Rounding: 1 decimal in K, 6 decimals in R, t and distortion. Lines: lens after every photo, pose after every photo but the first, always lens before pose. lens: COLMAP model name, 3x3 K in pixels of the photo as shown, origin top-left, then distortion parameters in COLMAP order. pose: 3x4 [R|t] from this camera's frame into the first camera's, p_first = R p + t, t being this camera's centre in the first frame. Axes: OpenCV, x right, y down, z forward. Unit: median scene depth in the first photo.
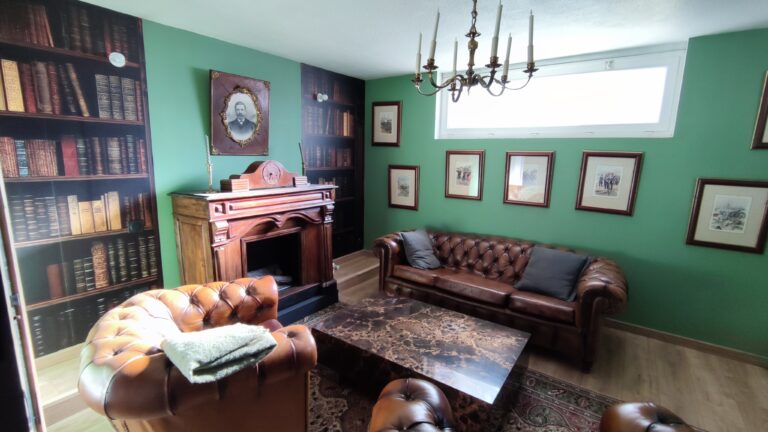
lens RADIAL K [[355.9, 0, 381.6], [0, 355.9, 214.9], [0, 0, 1]] dist [0.012459, 0.001926]
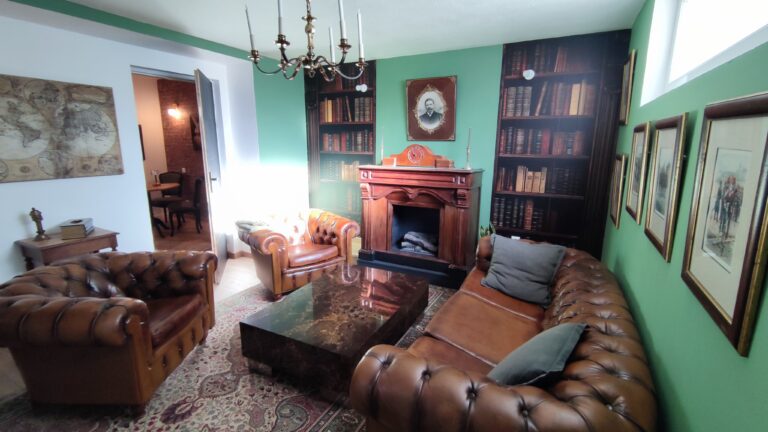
lens RADIAL K [[355.9, 0, 383.3], [0, 355.9, 214.2], [0, 0, 1]] dist [0.012459, 0.001926]
pose [[0.131098, 0.179536, -0.974977, 1.100352], [-0.172178, 0.972642, 0.155955, -0.106248], [0.976303, 0.147424, 0.158423, 0.867752]]
